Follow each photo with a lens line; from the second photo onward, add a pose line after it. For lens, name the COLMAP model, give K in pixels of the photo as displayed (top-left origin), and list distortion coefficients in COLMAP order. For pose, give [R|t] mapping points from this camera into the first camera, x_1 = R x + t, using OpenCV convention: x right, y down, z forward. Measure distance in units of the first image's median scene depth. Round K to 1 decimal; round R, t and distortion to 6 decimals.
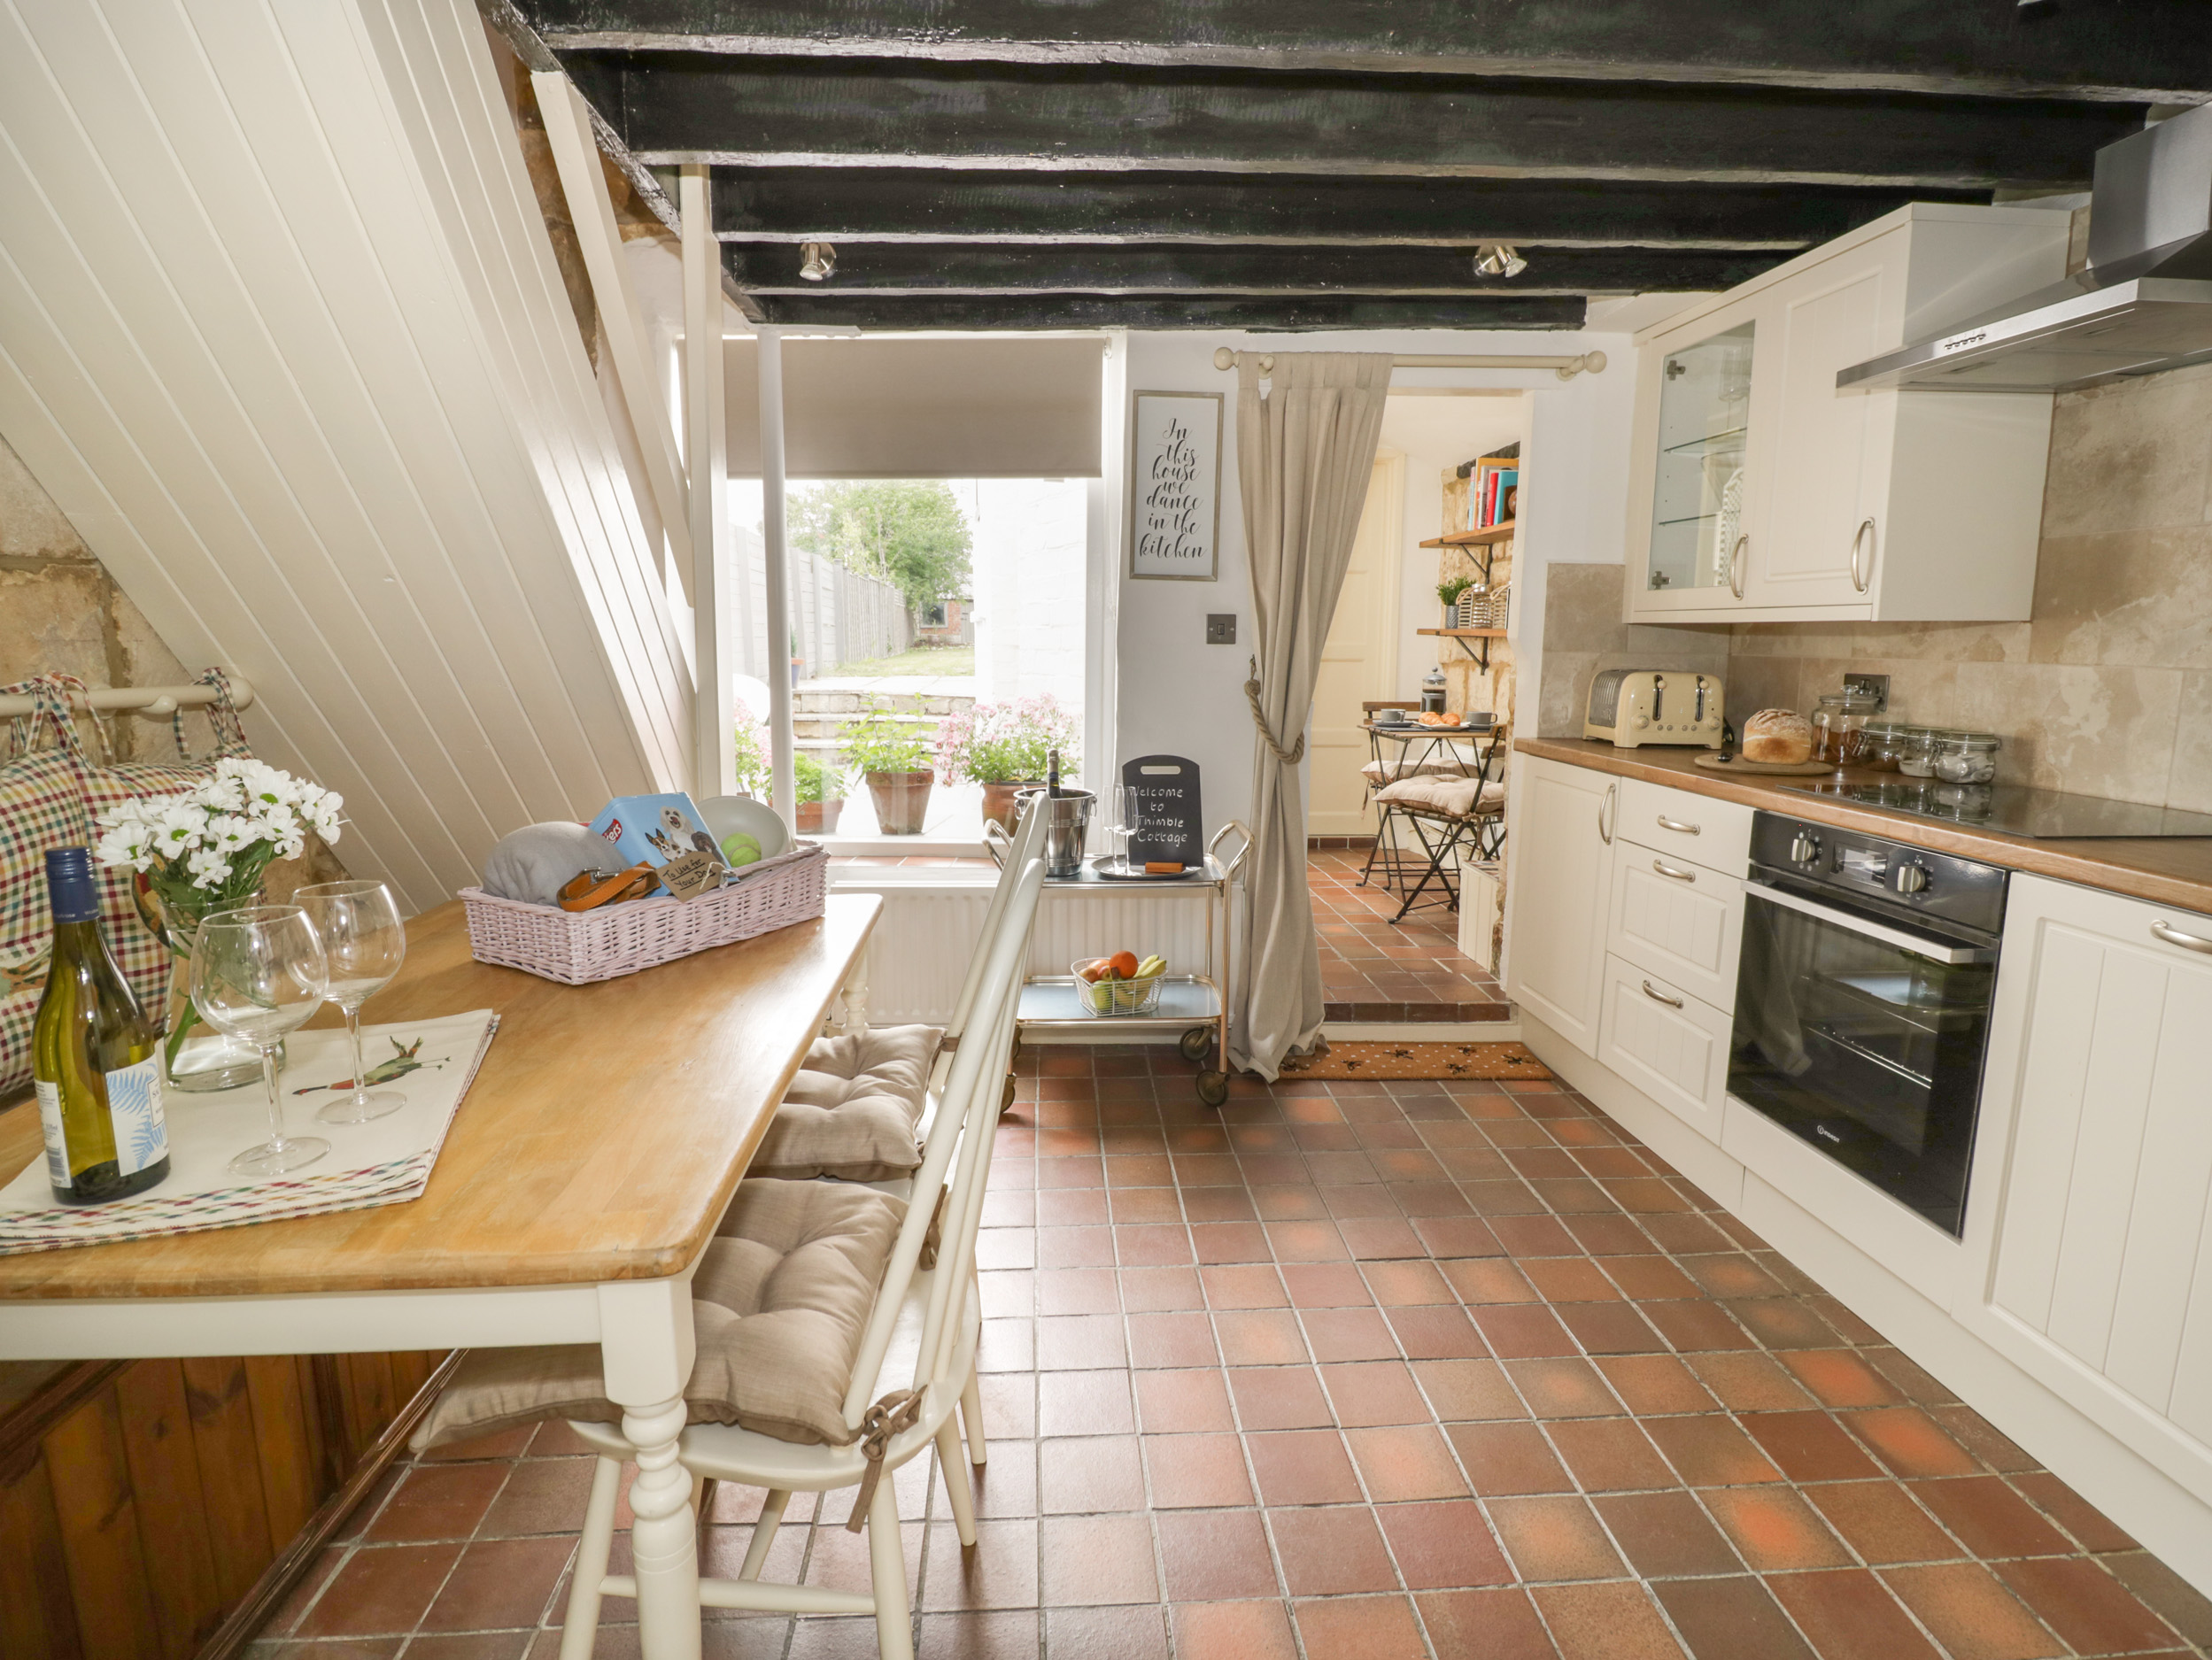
lens RADIAL K [[1173.1, 0, 1109.5], [0, 1173.1, 811.1], [0, 0, 1]] dist [0.000376, -0.015773]
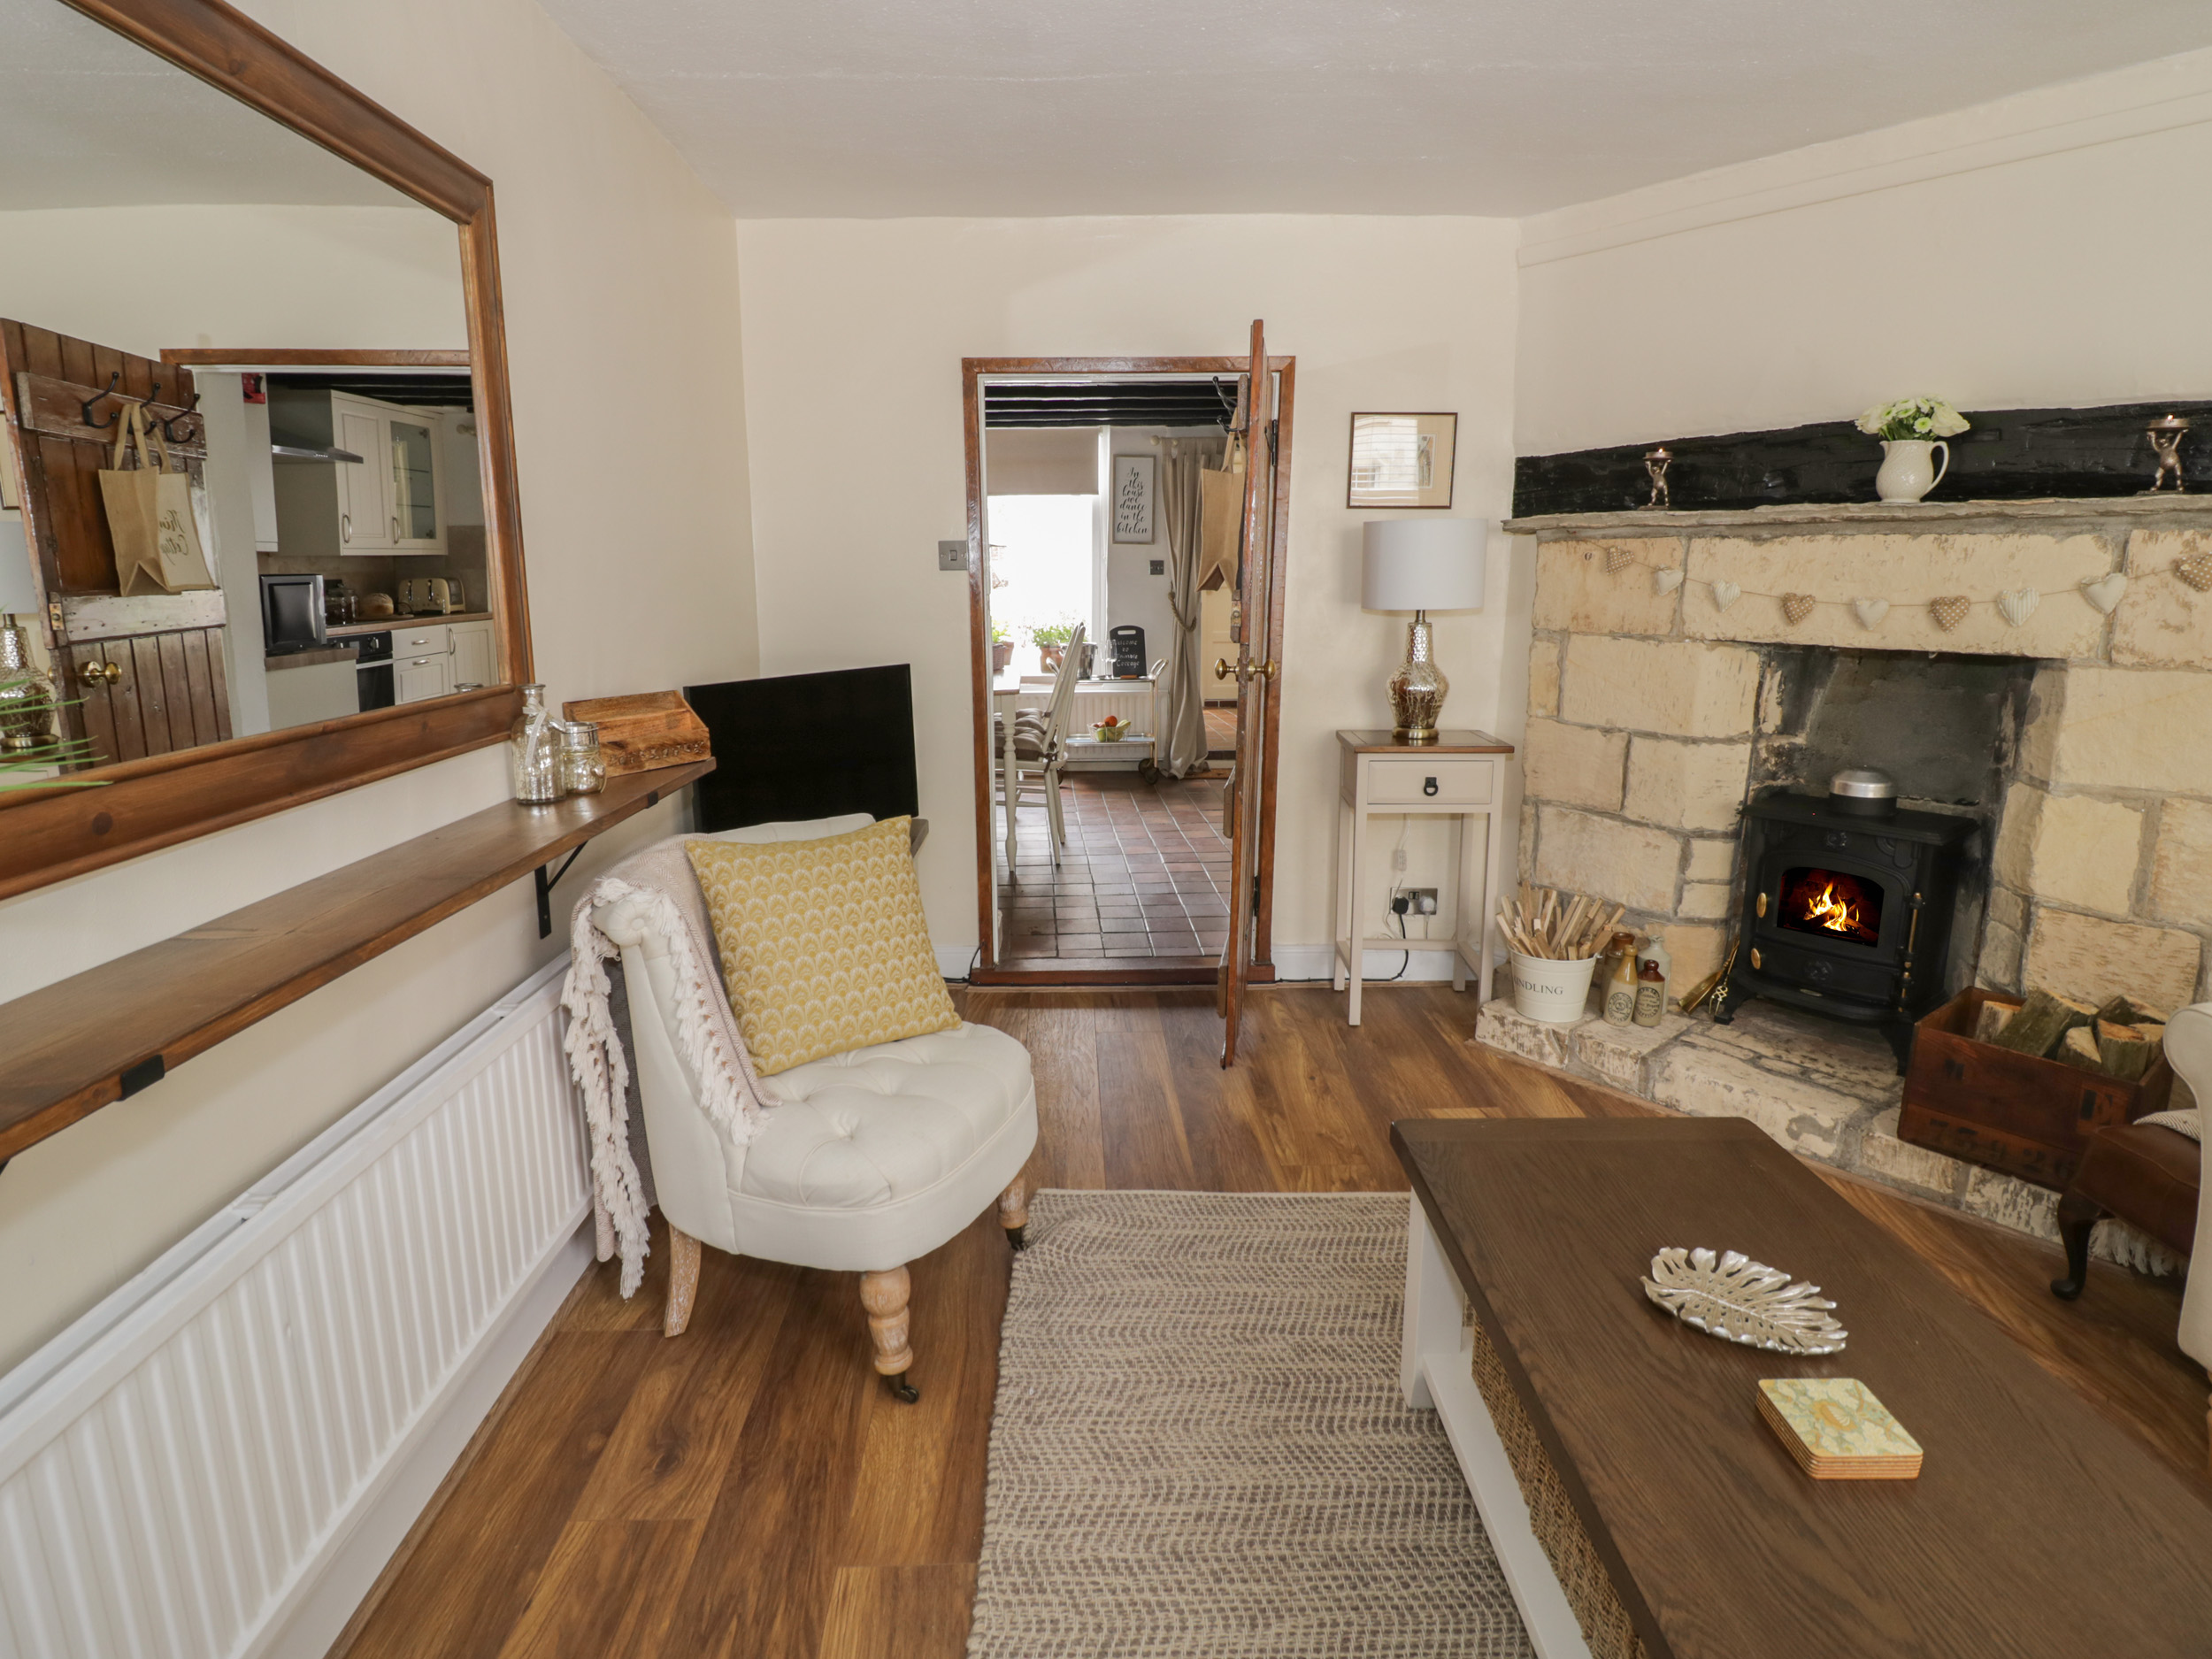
lens RADIAL K [[1173.2, 0, 1109.5], [0, 1173.2, 810.6], [0, 0, 1]] dist [0.000376, -0.015773]
pose [[0.999949, -0.008617, -0.005244, 0.018198], [0.008877, 0.998619, 0.051787, 0.173254], [0.004790, -0.051831, 0.998644, -1.140945]]
